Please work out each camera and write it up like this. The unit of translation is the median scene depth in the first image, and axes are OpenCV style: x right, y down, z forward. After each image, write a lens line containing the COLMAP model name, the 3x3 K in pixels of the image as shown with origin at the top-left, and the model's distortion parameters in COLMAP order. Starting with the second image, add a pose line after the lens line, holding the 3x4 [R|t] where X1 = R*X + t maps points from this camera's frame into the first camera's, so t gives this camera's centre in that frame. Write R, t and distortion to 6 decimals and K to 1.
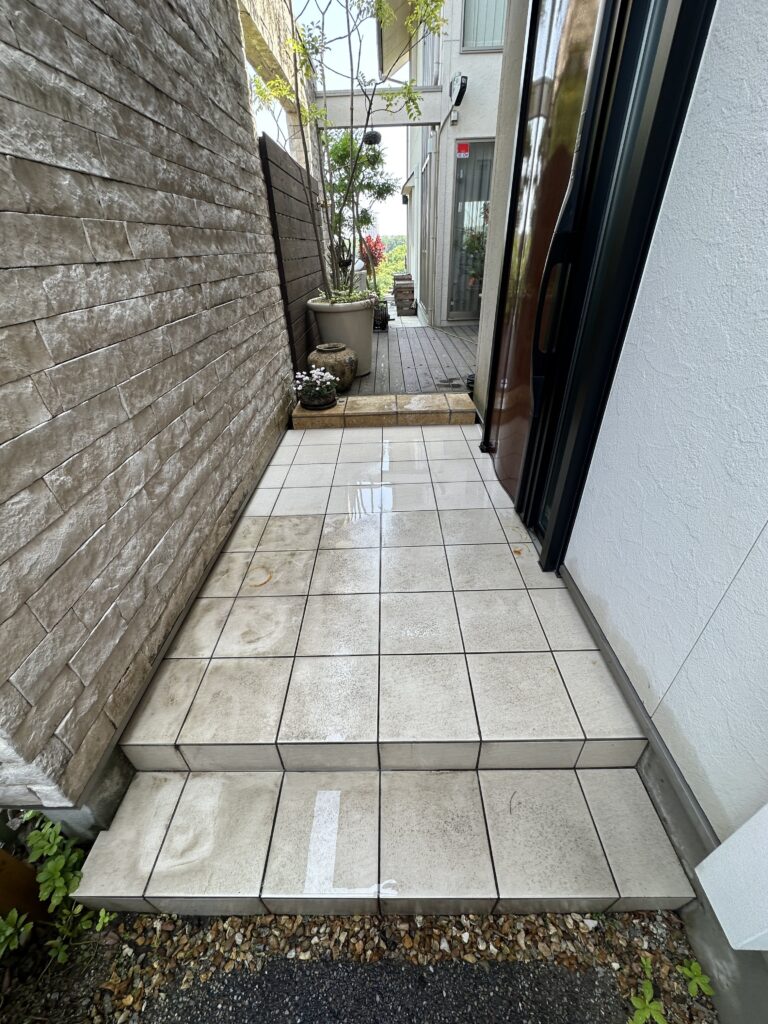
lens RADIAL K [[407.4, 0, 384.0], [0, 407.4, 512.0], [0, 0, 1]] dist [-0.000662, -0.000047]
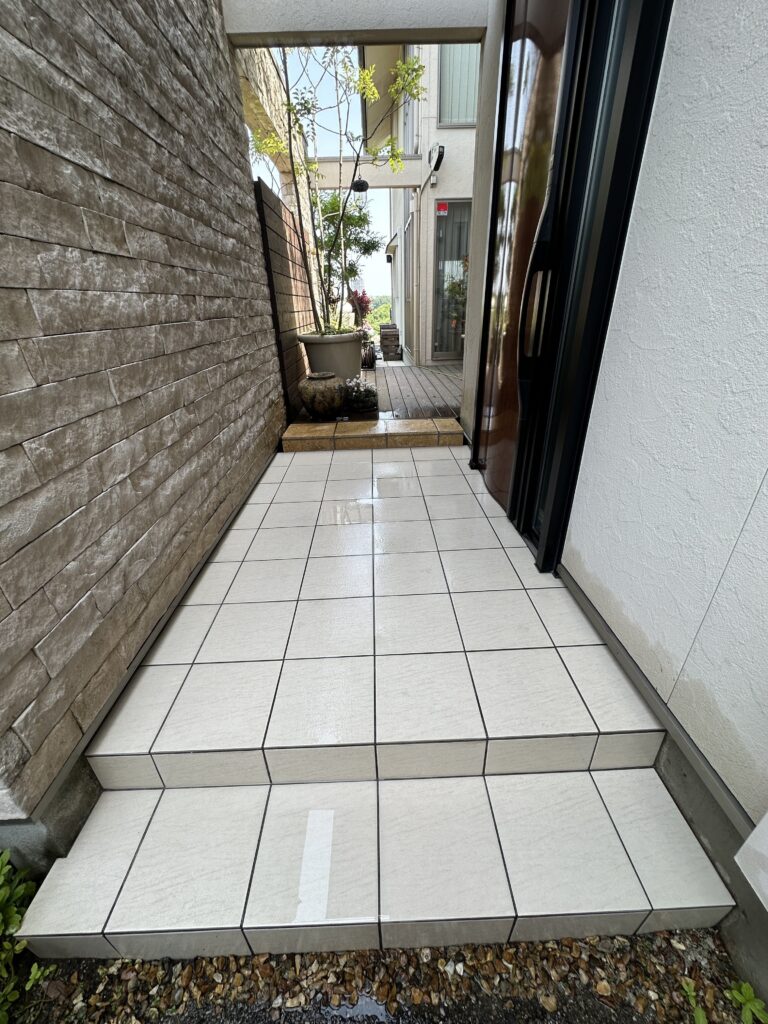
lens RADIAL K [[407.4, 0, 384.0], [0, 407.4, 512.0], [0, 0, 1]] dist [-0.000662, -0.000047]
pose [[0.999504, -0.011975, 0.029123, -0.013242], [0.015058, 0.994029, -0.108075, 0.126283], [-0.027654, 0.108460, 0.993716, 0.030933]]
